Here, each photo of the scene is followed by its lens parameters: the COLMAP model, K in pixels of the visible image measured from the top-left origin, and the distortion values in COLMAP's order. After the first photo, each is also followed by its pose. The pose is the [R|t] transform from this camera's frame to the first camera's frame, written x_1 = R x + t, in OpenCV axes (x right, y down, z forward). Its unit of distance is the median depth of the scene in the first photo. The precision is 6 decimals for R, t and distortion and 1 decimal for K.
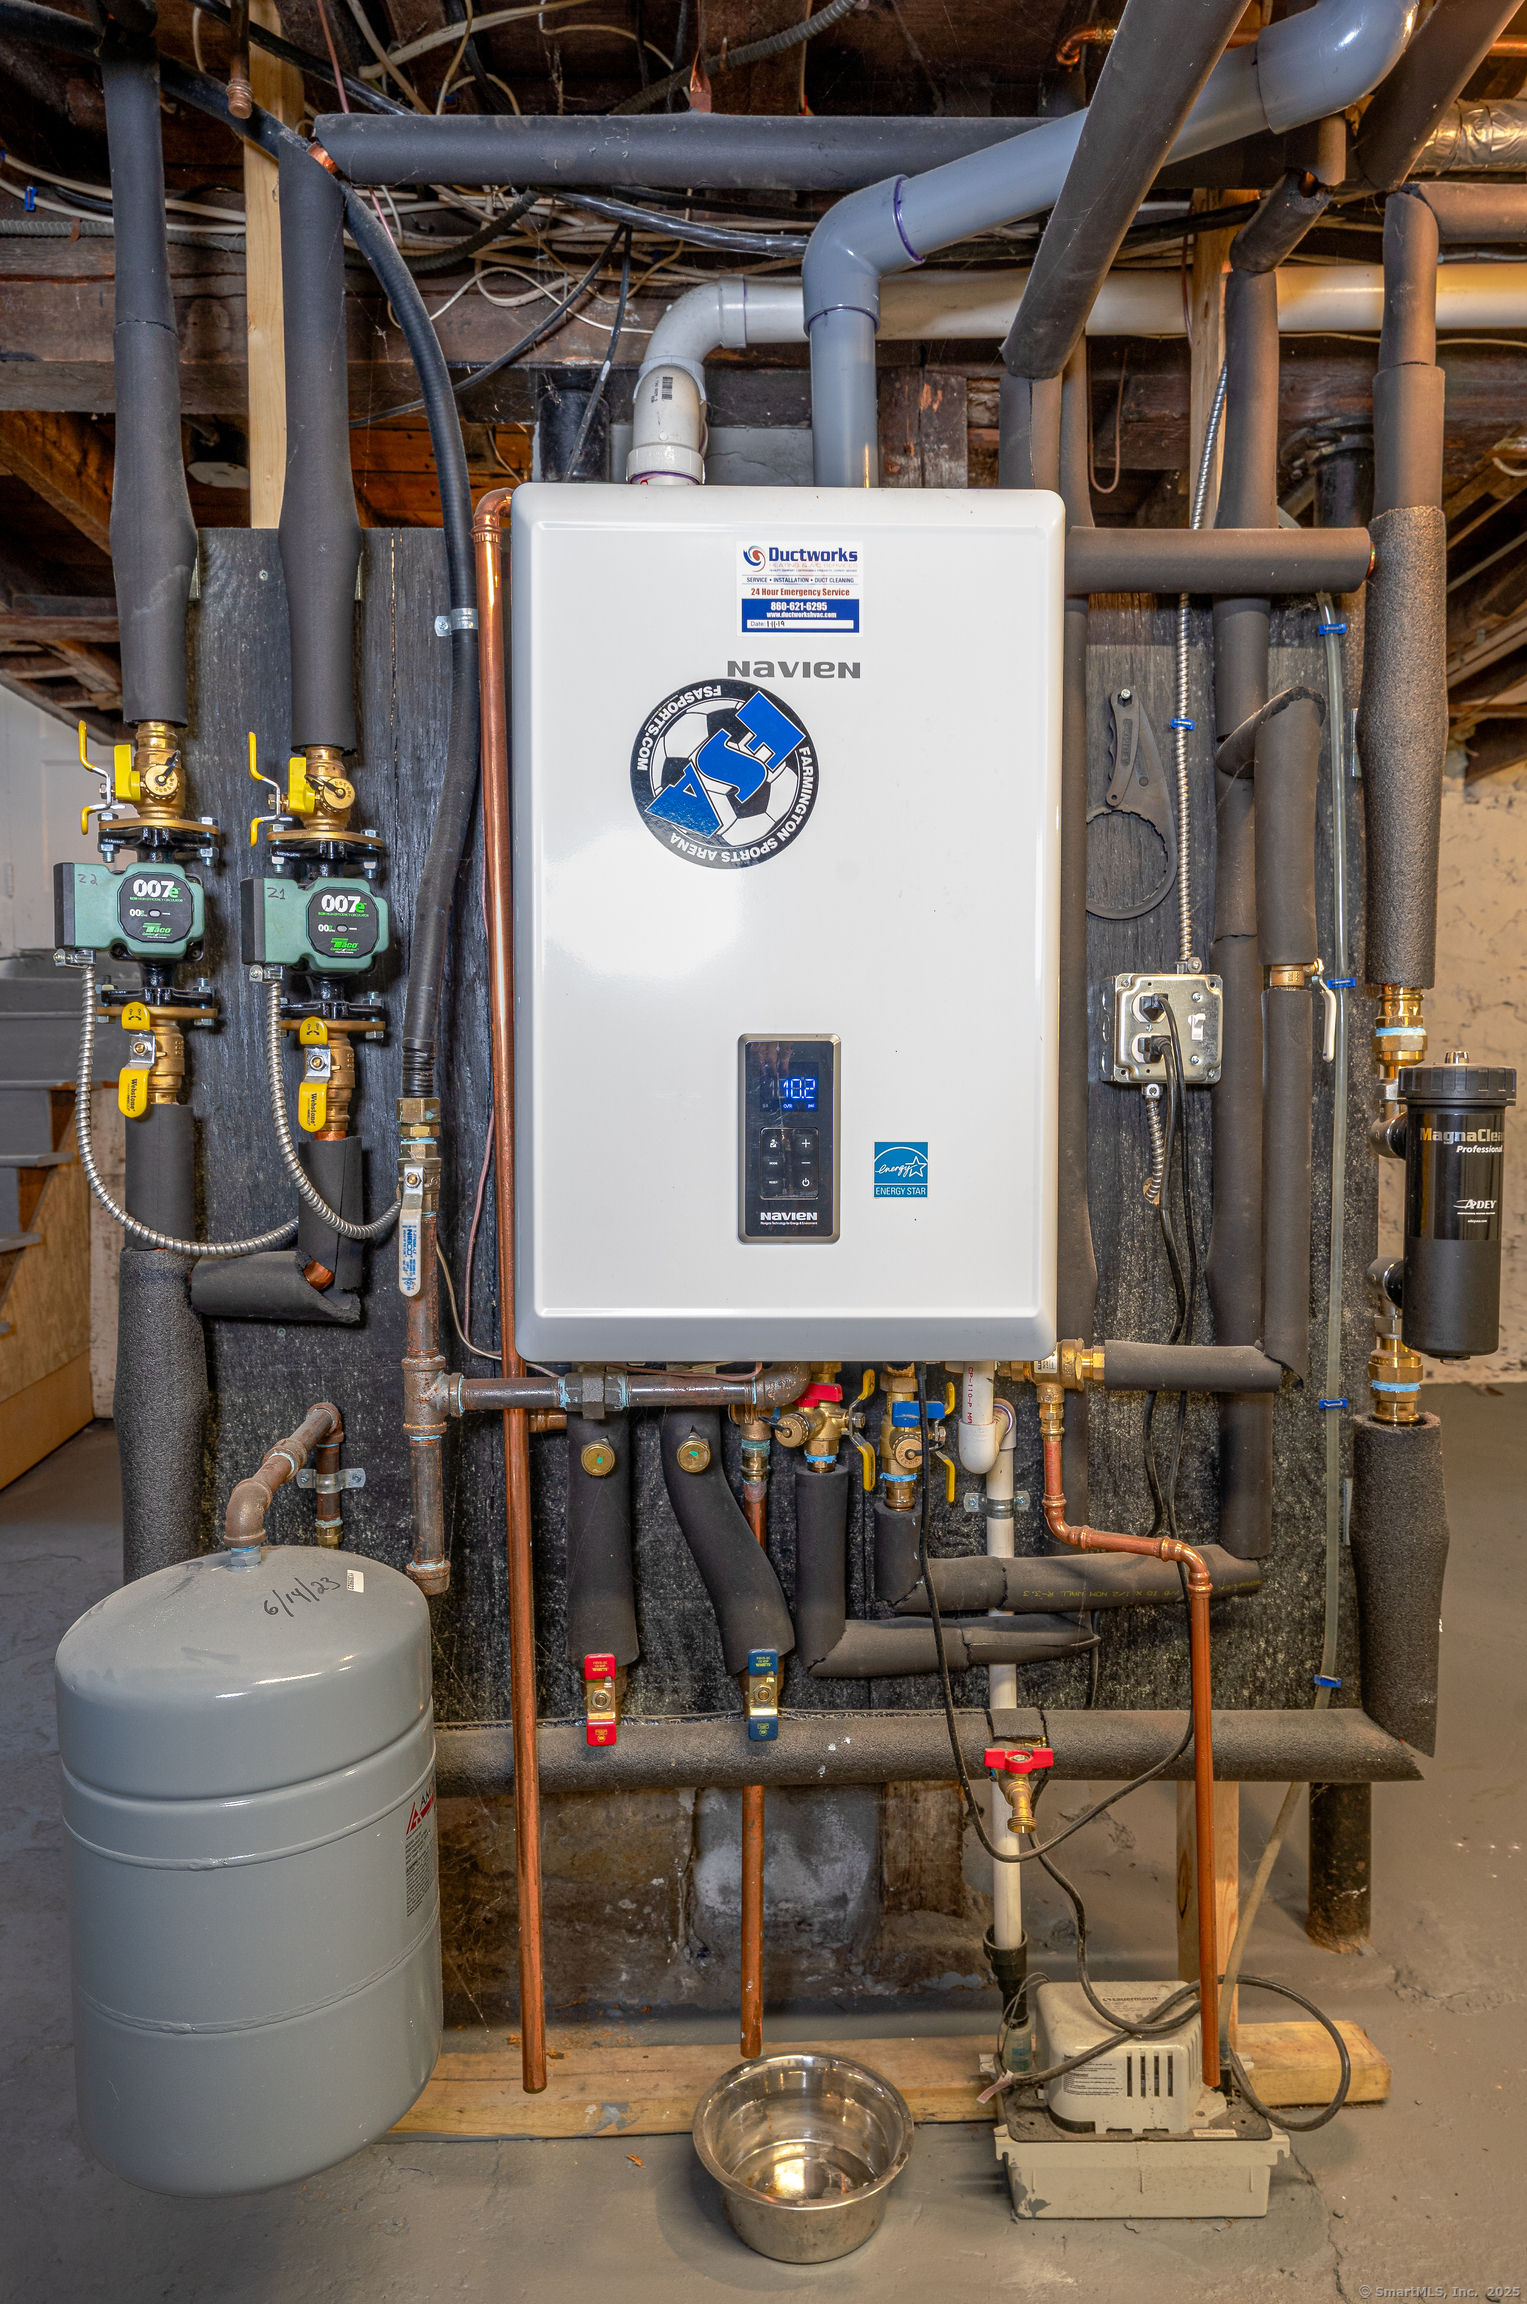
lens RADIAL K [[1554.2, 0, 763.6], [0, 1554.2, 1149.2], [0, 0, 1]] dist [-0.000204, -0.000620]
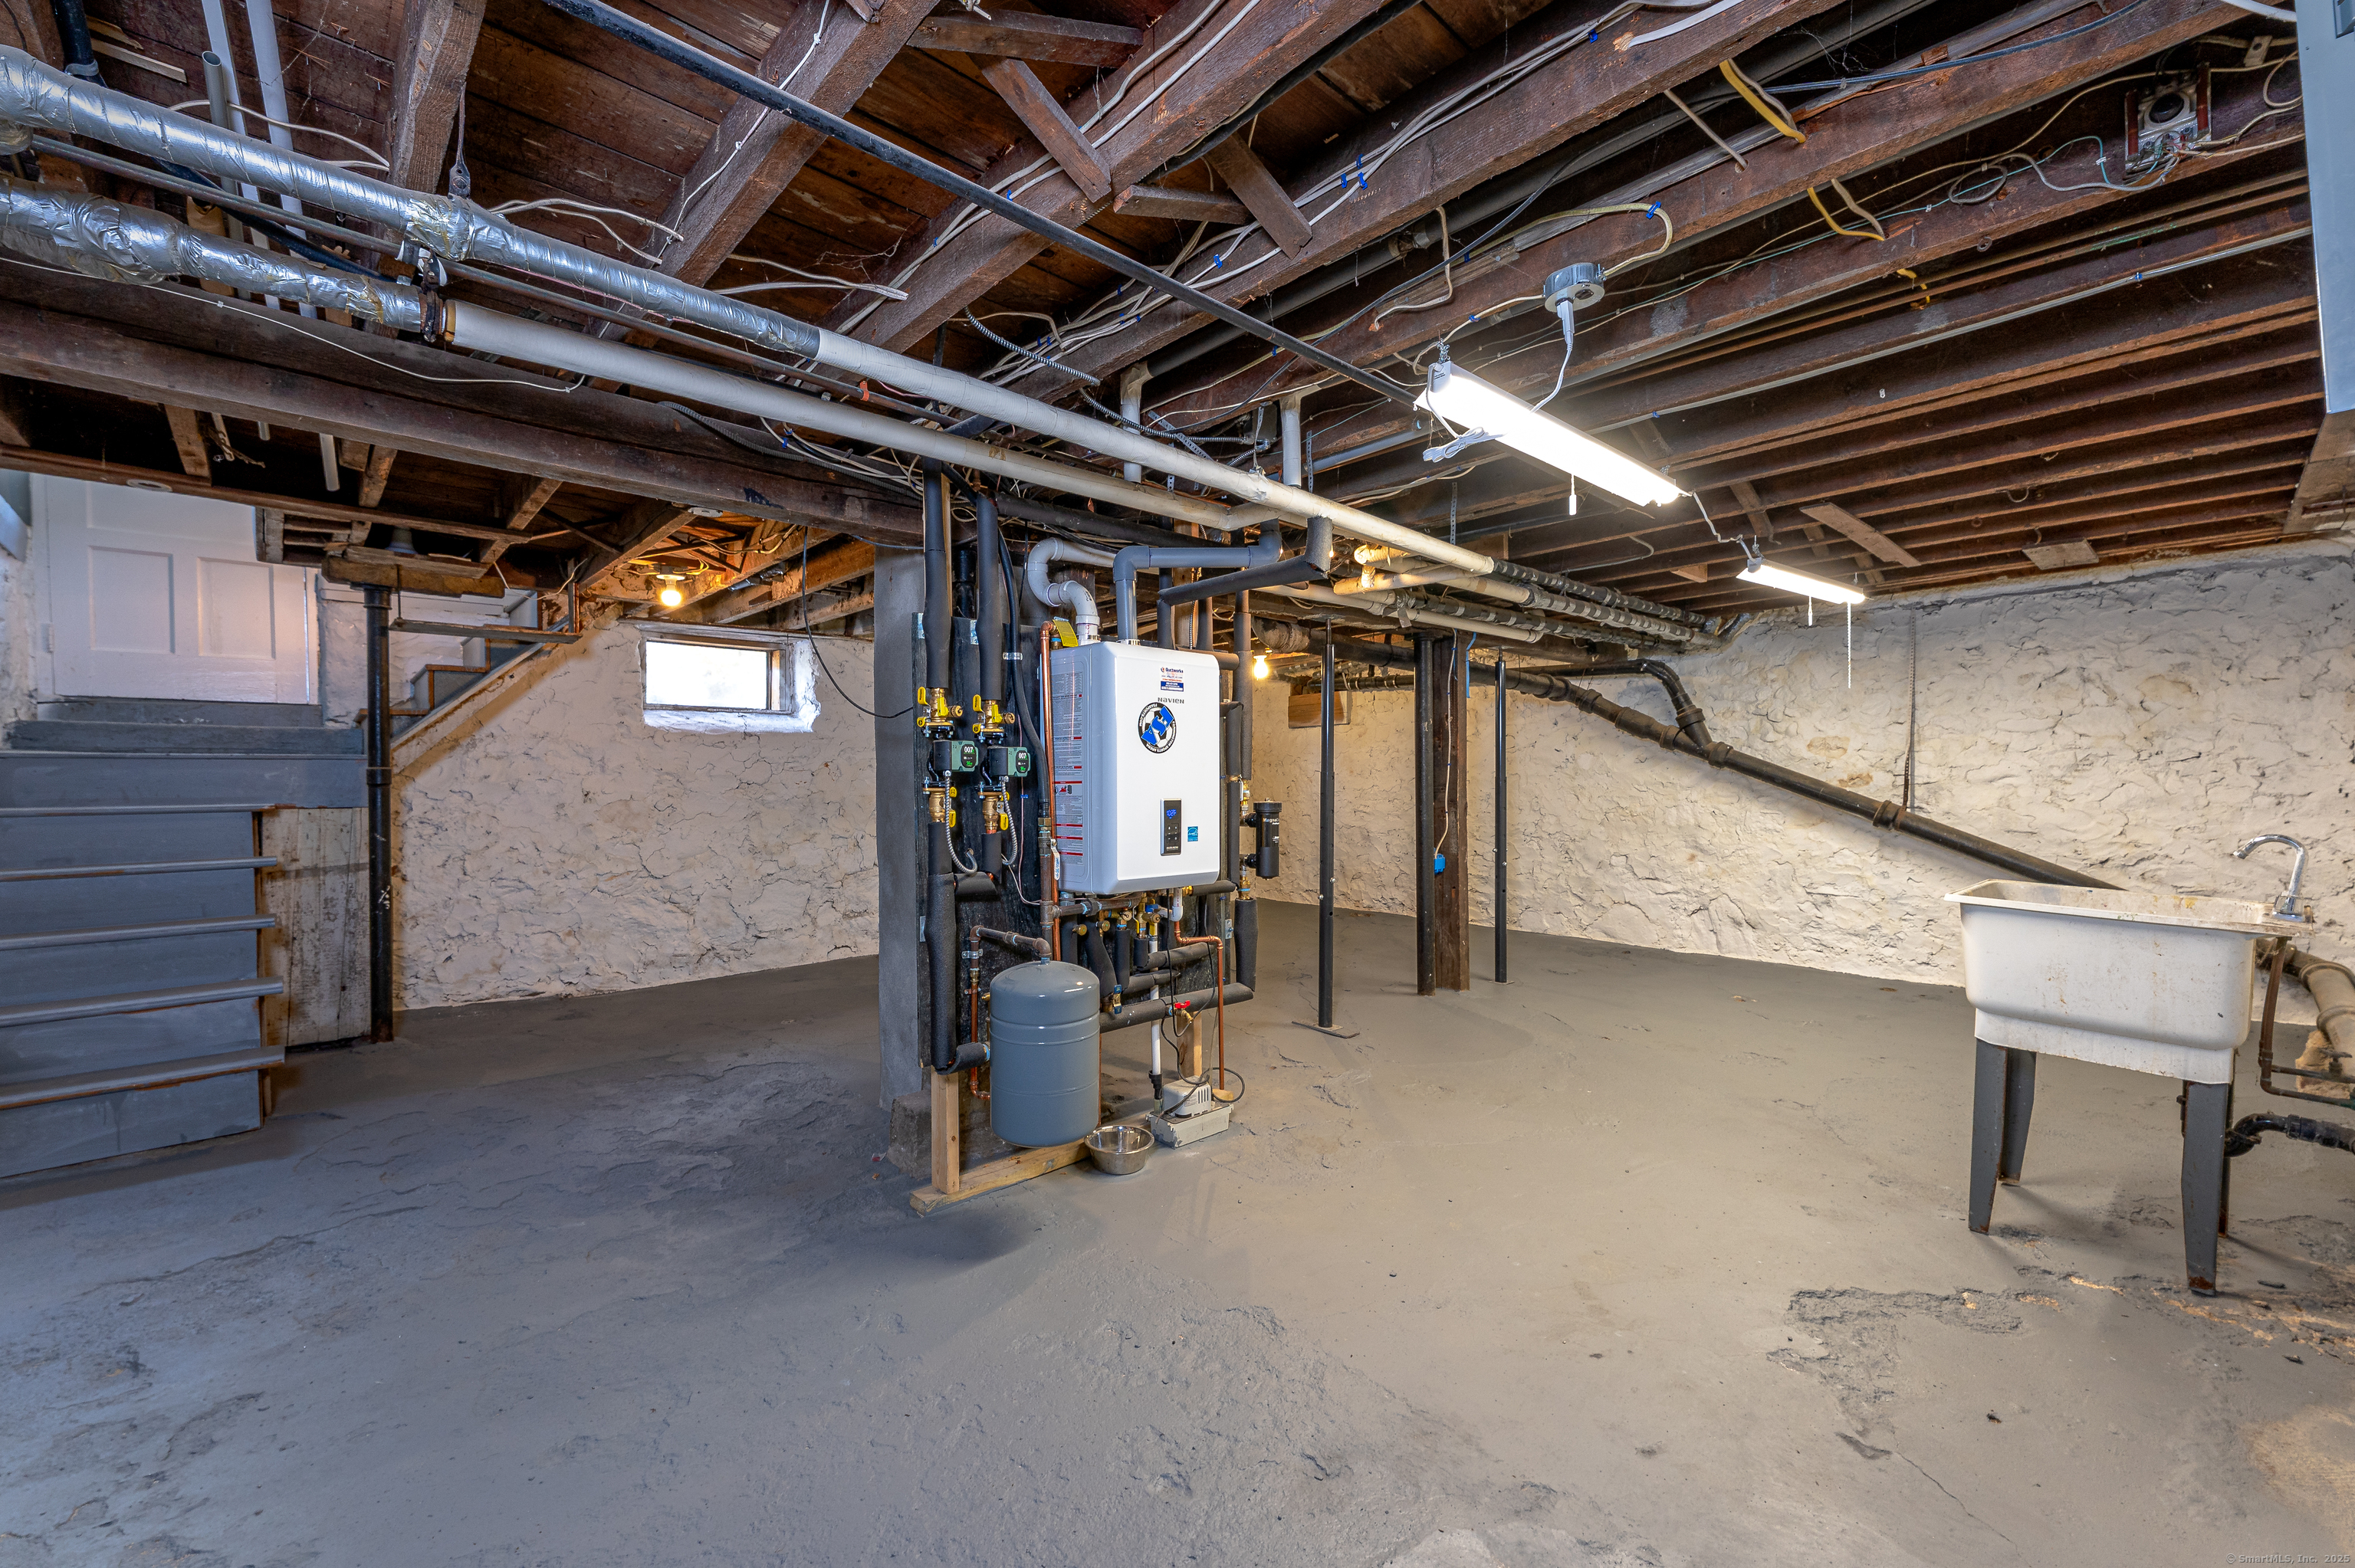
lens RADIAL K [[946.8, 0, 1179.5], [0, 946.8, 787.5], [0, 0, 1]] dist [0.002265, -0.000730]
pose [[0.748038, -0.008311, 0.663604, -1.438823], [0.031377, 0.999246, -0.022854, -0.047705], [-0.662914, 0.037918, 0.747735, -0.683026]]
